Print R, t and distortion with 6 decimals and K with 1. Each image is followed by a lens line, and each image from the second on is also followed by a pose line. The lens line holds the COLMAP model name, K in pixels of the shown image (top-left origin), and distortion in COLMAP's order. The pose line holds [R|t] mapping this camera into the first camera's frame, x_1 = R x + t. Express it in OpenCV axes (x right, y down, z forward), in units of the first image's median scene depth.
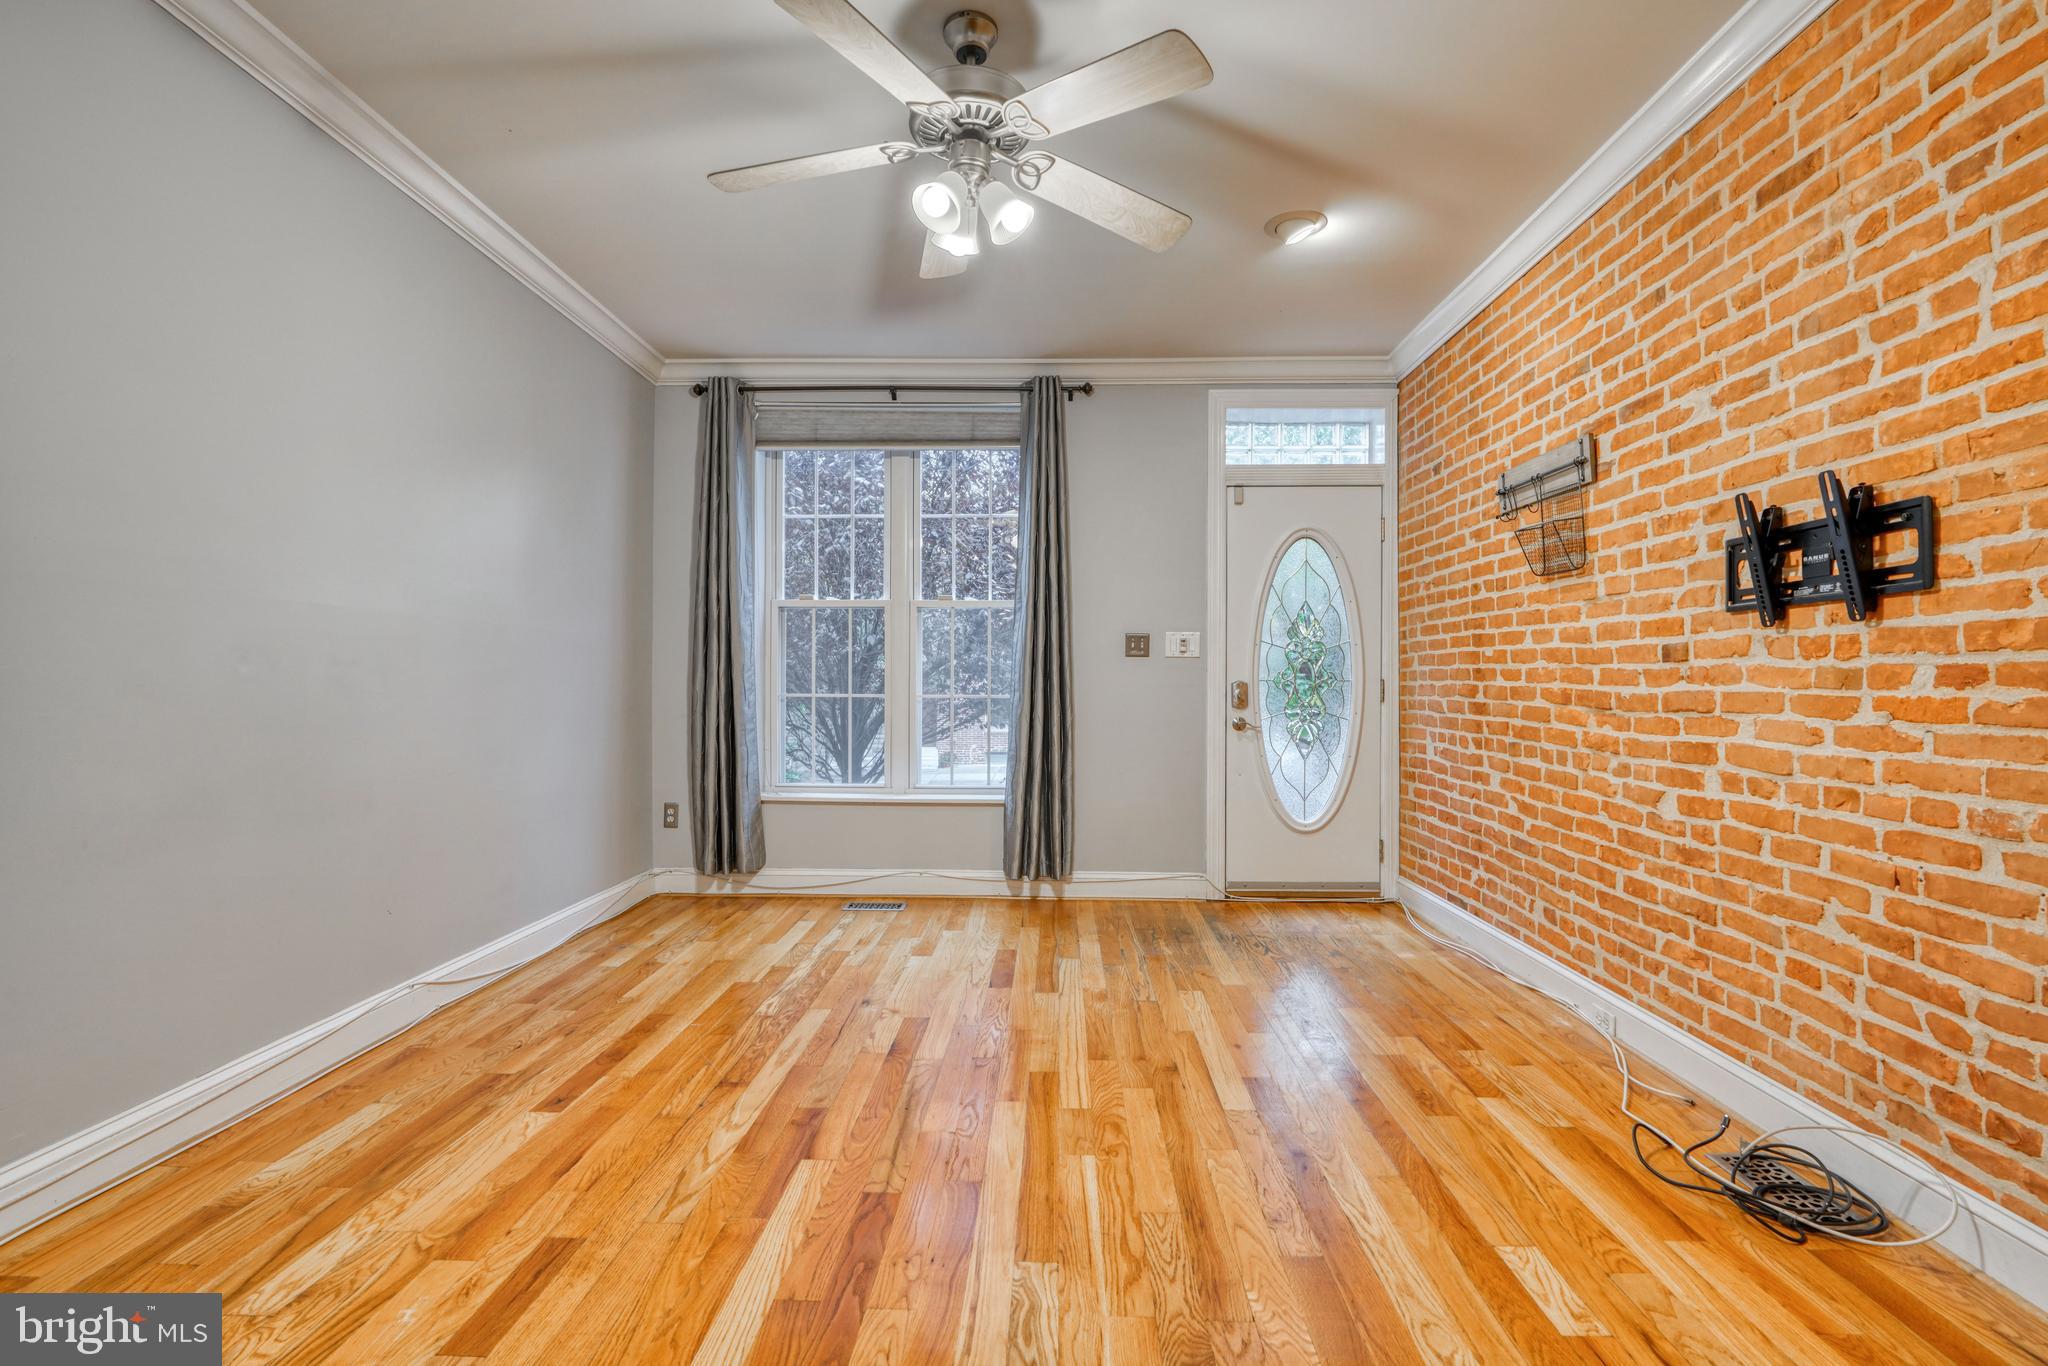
lens RADIAL K [[932.6, 0, 1028.7], [0, 932.6, 694.8], [0, 0, 1]] dist [-0.014418, 0.006867]
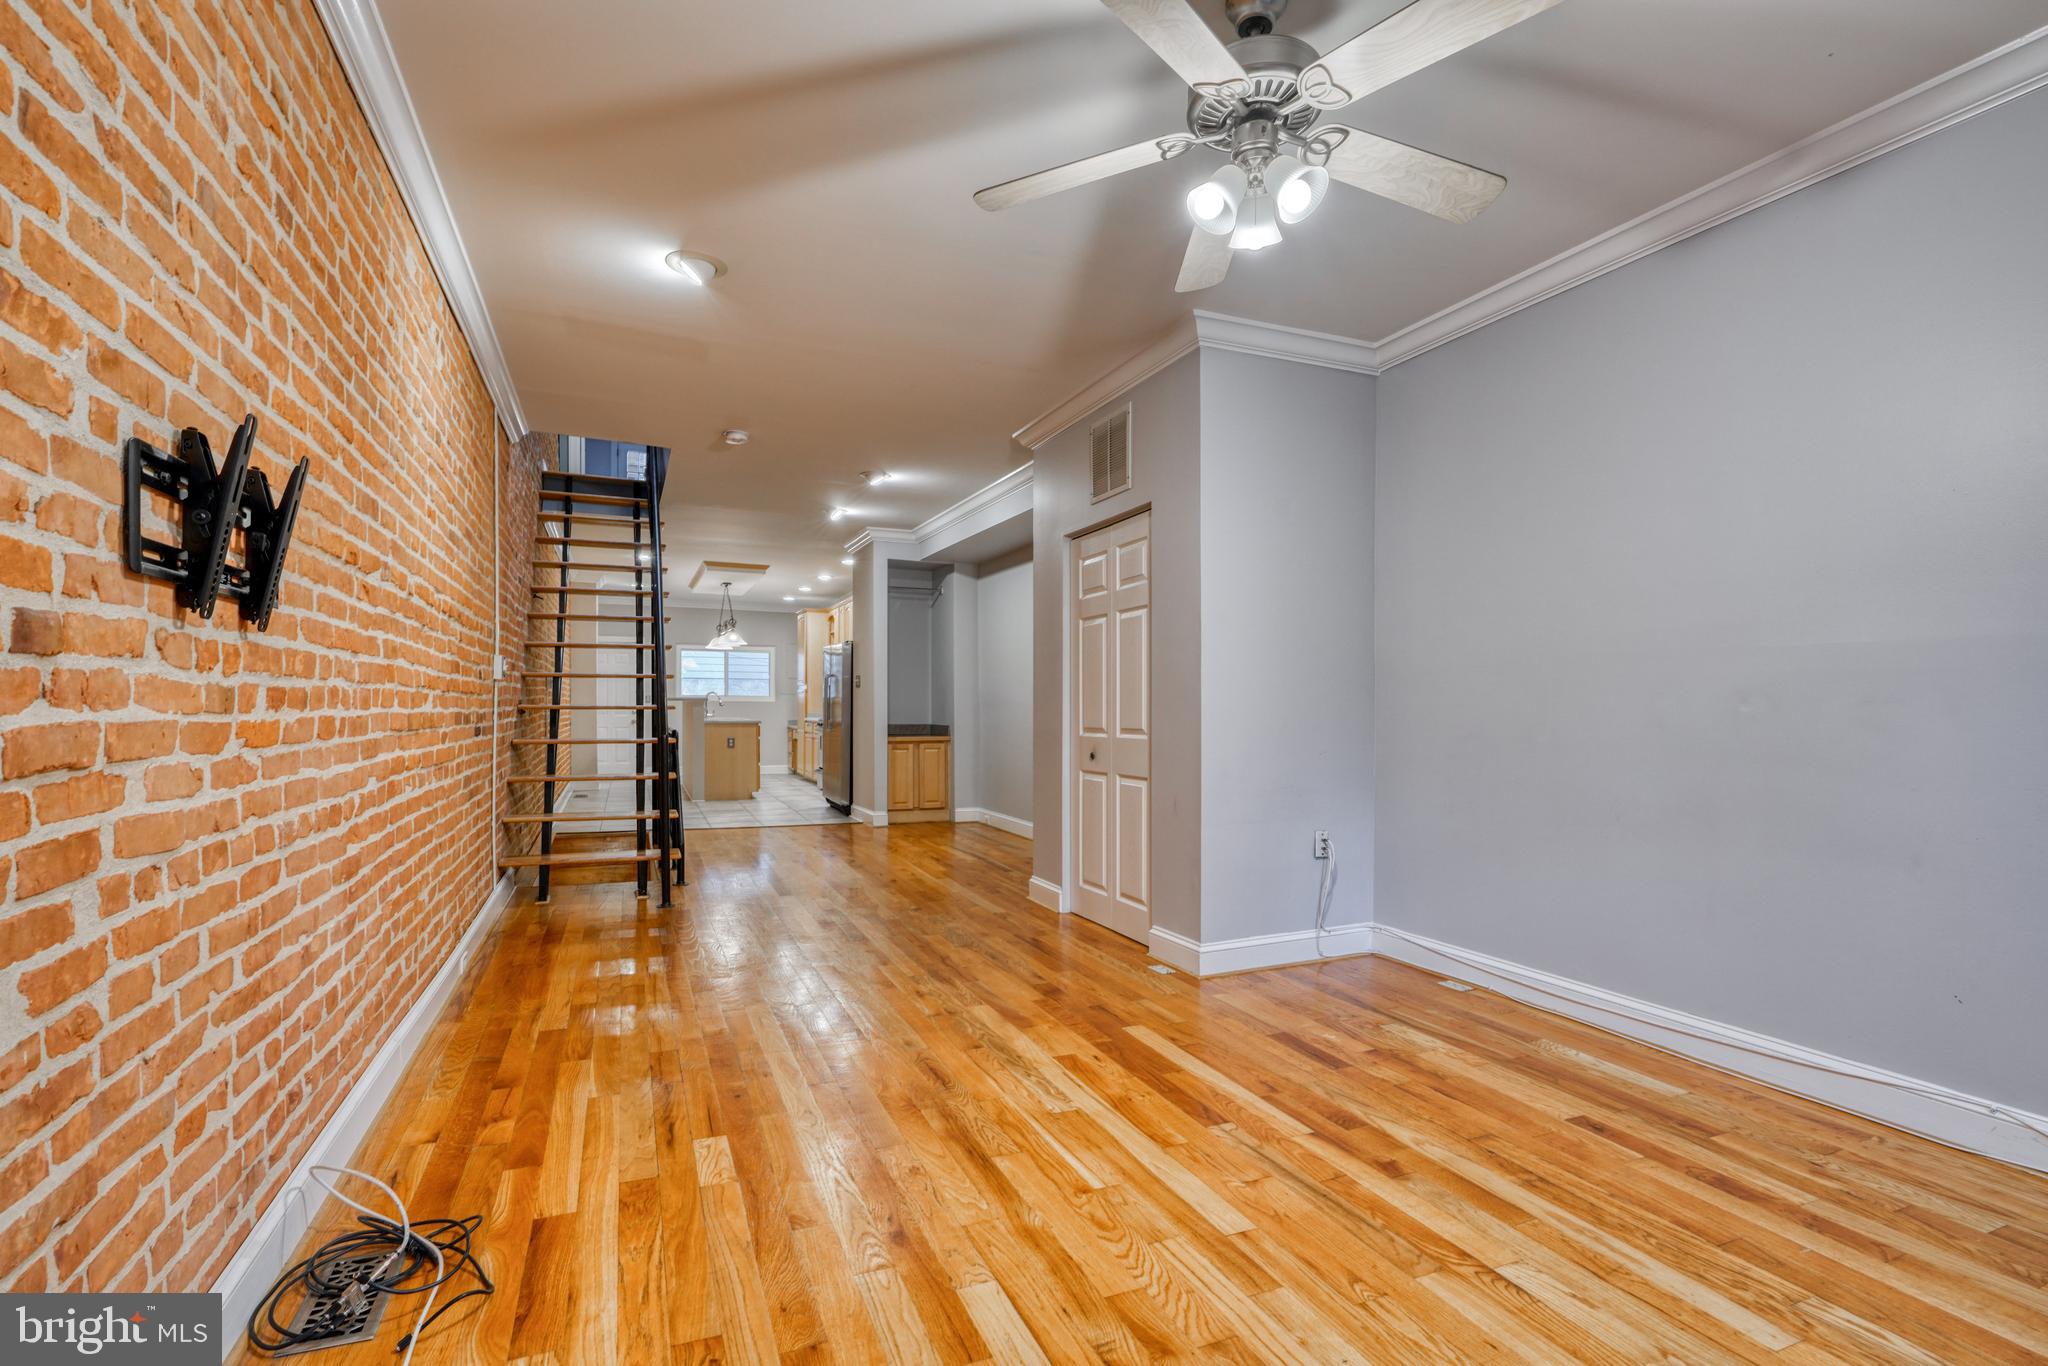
lens RADIAL K [[933.5, 0, 1026.1], [0, 933.5, 733.5], [0, 0, 1]] dist [-0.015924, 0.007250]
pose [[-0.904543, 0.001144, -0.426381, 0.473803], [-0.016516, 0.999152, 0.037717, -0.023339], [0.426062, 0.041159, -0.903757, 1.561394]]
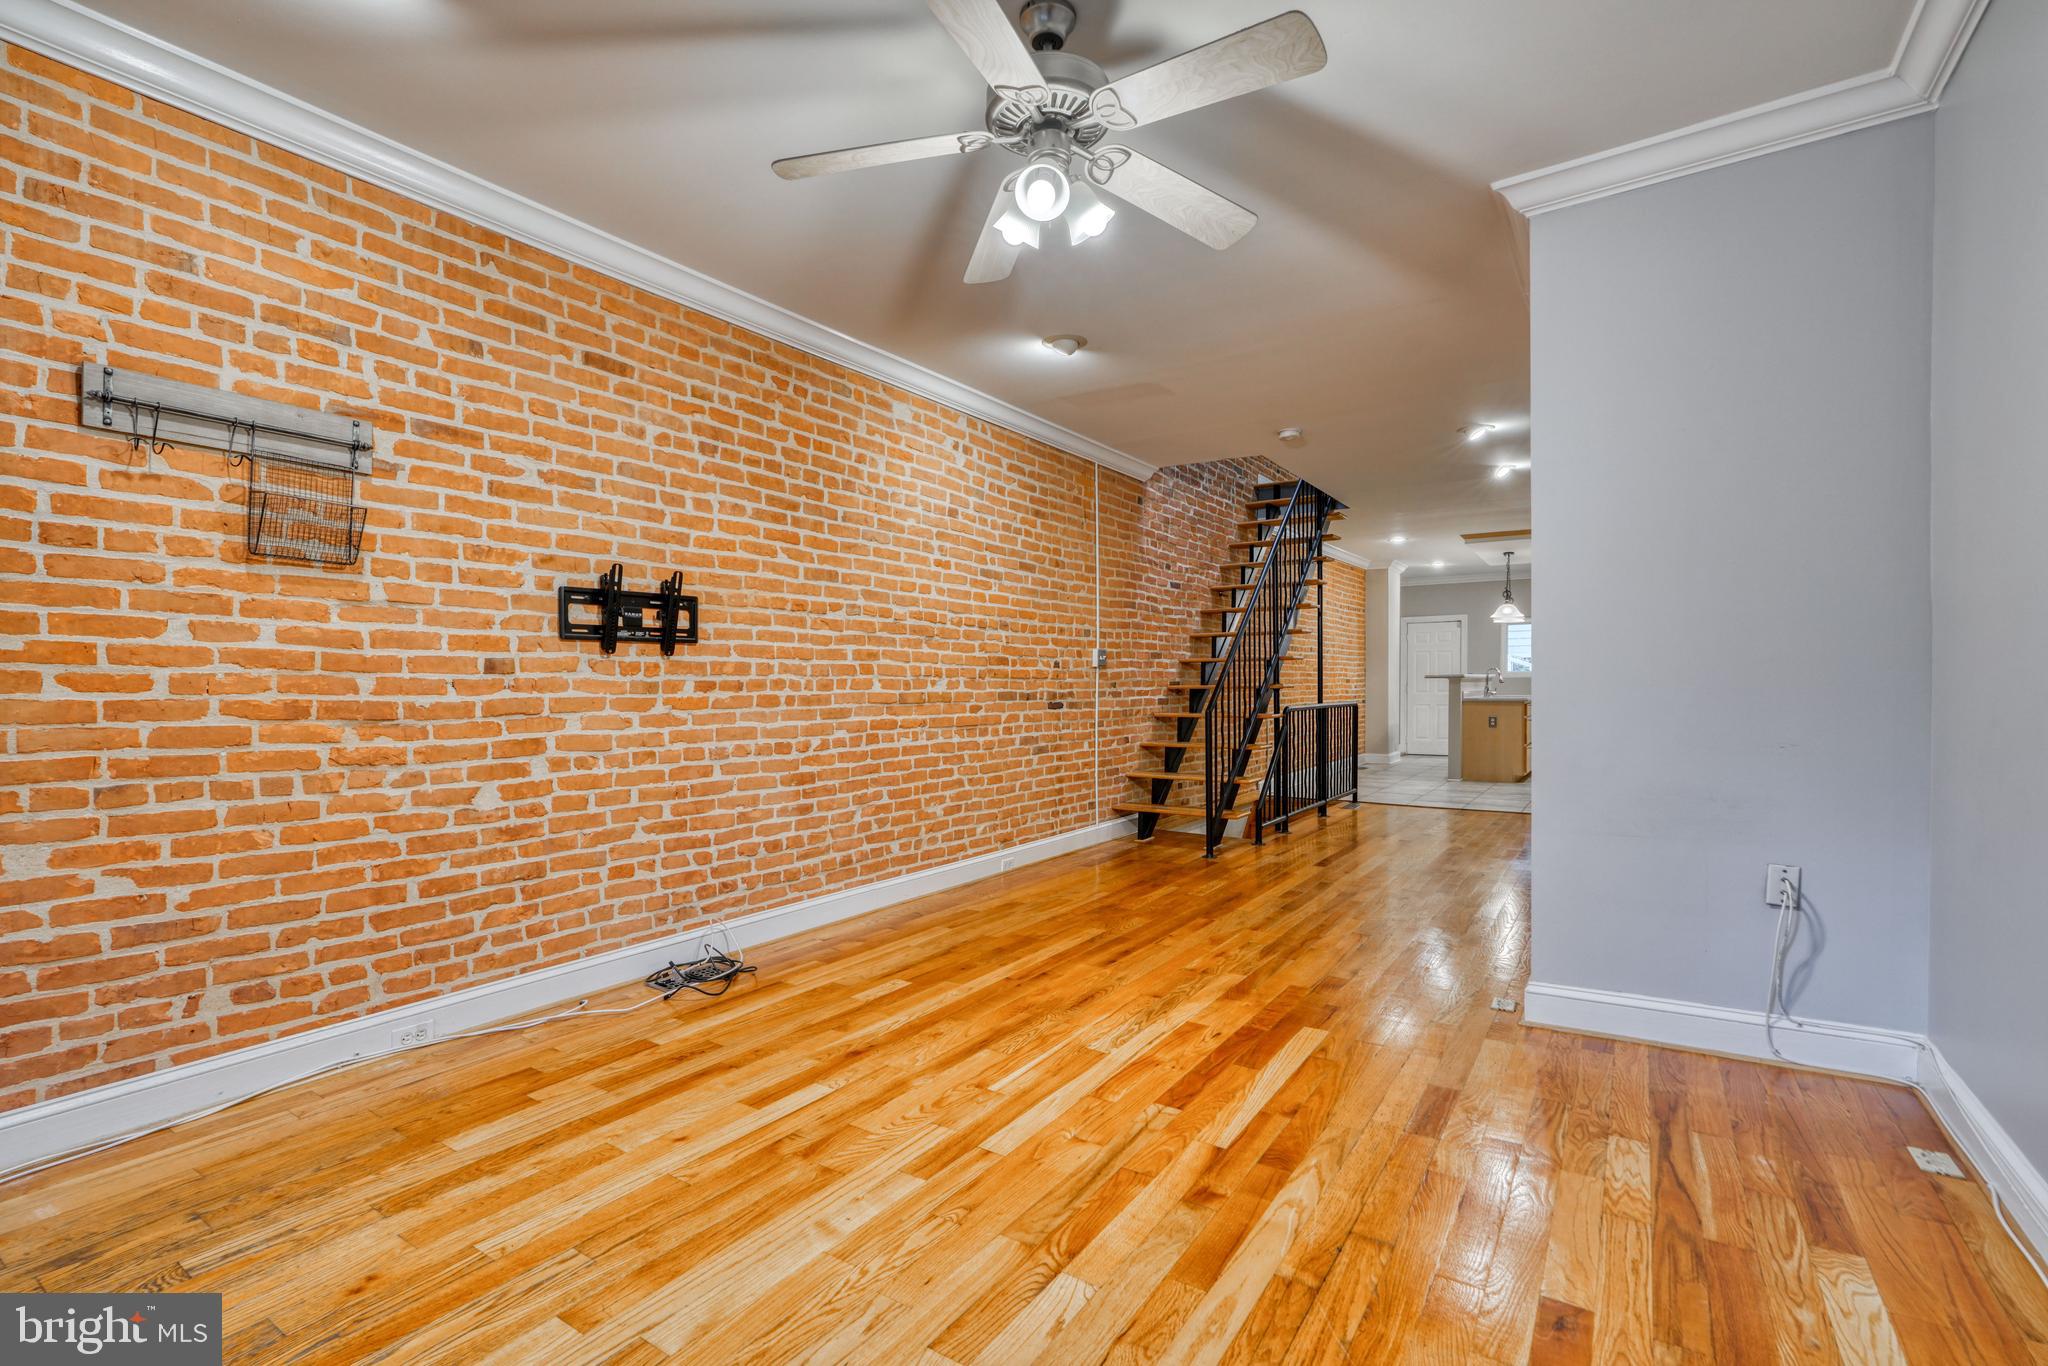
lens RADIAL K [[941.0, 0, 1020.2], [0, 941.0, 713.6], [0, 0, 1]] dist [-0.005546, -0.000145]
pose [[-0.849901, -0.012945, 0.526783, -0.499902], [0.011104, 0.999036, 0.042465, -0.028197], [-0.526825, 0.041940, -0.848938, 1.670165]]
